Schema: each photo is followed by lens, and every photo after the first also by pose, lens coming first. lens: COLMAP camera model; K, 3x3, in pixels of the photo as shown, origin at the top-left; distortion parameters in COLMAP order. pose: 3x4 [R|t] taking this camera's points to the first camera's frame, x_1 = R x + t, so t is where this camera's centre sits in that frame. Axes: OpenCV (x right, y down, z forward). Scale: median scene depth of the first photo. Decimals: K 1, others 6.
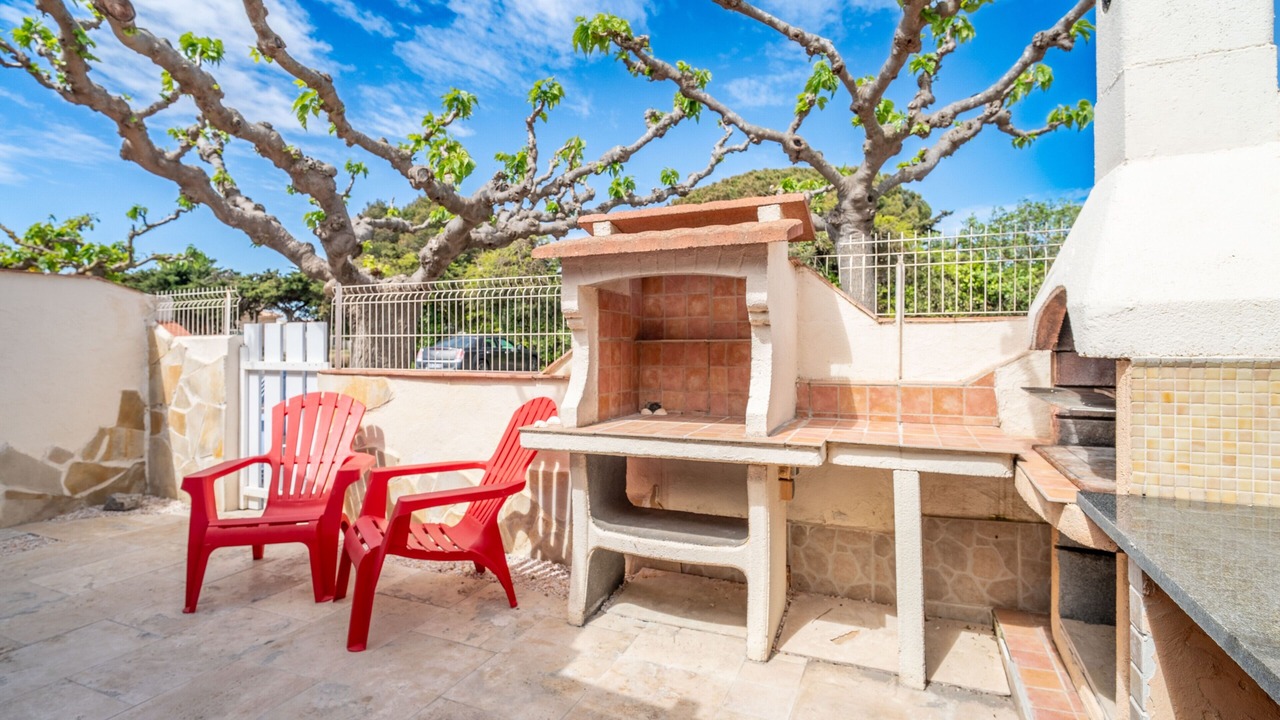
lens RADIAL K [[607.0, 0, 648.2], [0, 607.0, 340.2], [0, 0, 1]] dist [-0.005476, -0.003153]
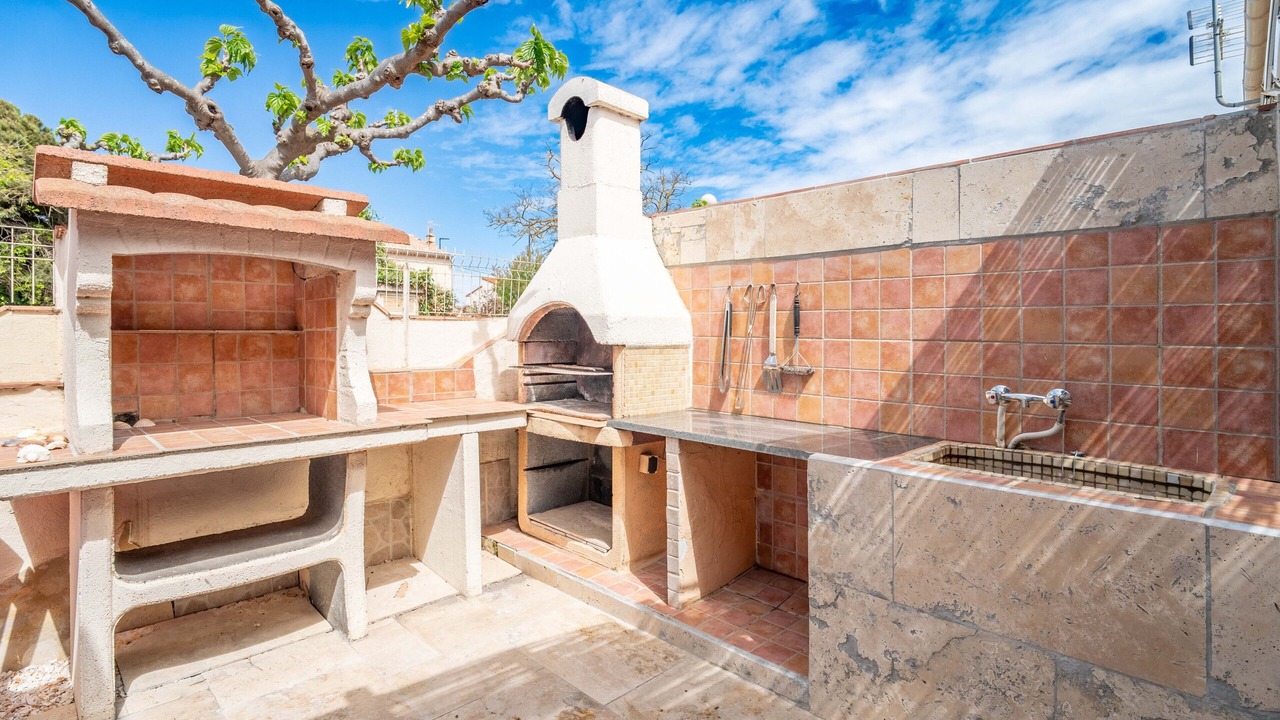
lens RADIAL K [[607.0, 0, 628.8], [0, 607.0, 338.0], [0, 0, 1]] dist [-0.005476, -0.003153]
pose [[0.371048, 0.001866, 0.928612, -0.527557], [-0.008933, 0.999959, 0.001560, 0.003208], [-0.928571, -0.008874, 0.371050, 0.156802]]
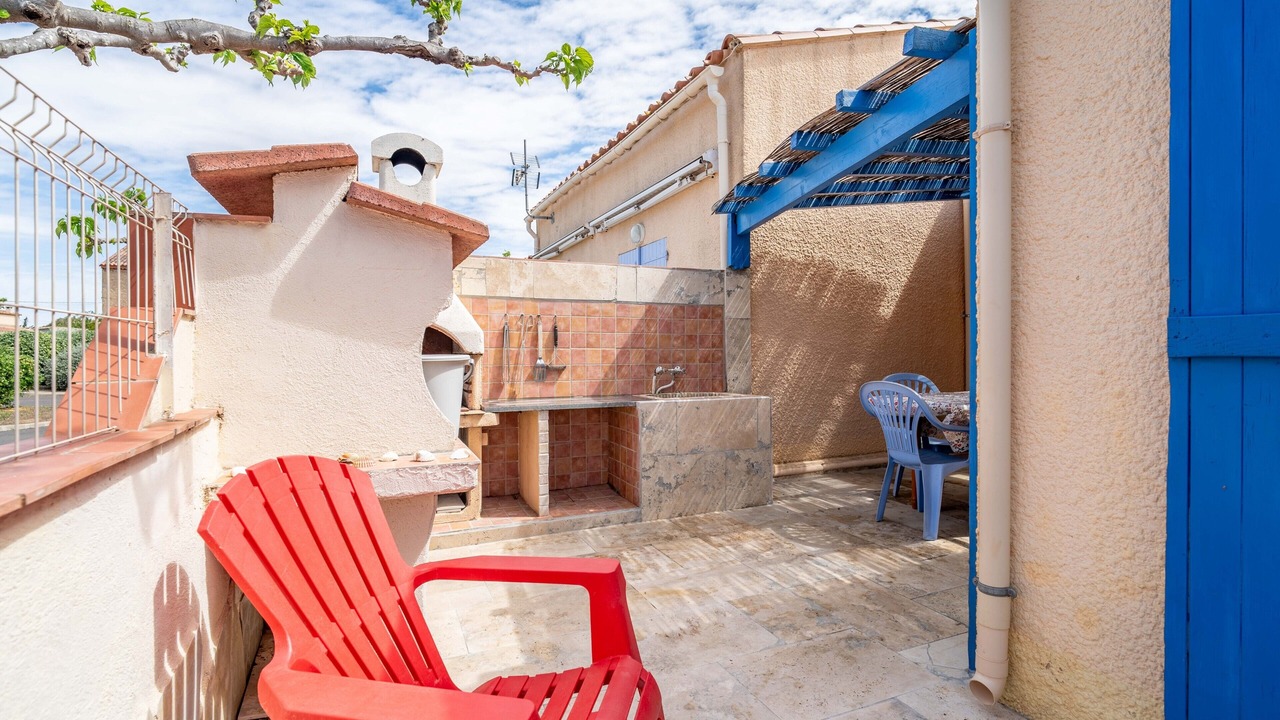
lens RADIAL K [[607.0, 0, 639.7], [0, 607.0, 354.0], [0, 0, 1]] dist [-0.005476, -0.003153]
pose [[-0.732814, 0.004160, 0.680416, -0.822767], [0.008641, 0.999958, 0.003192, 0.015972], [-0.680374, 0.008219, -0.732819, 1.345136]]
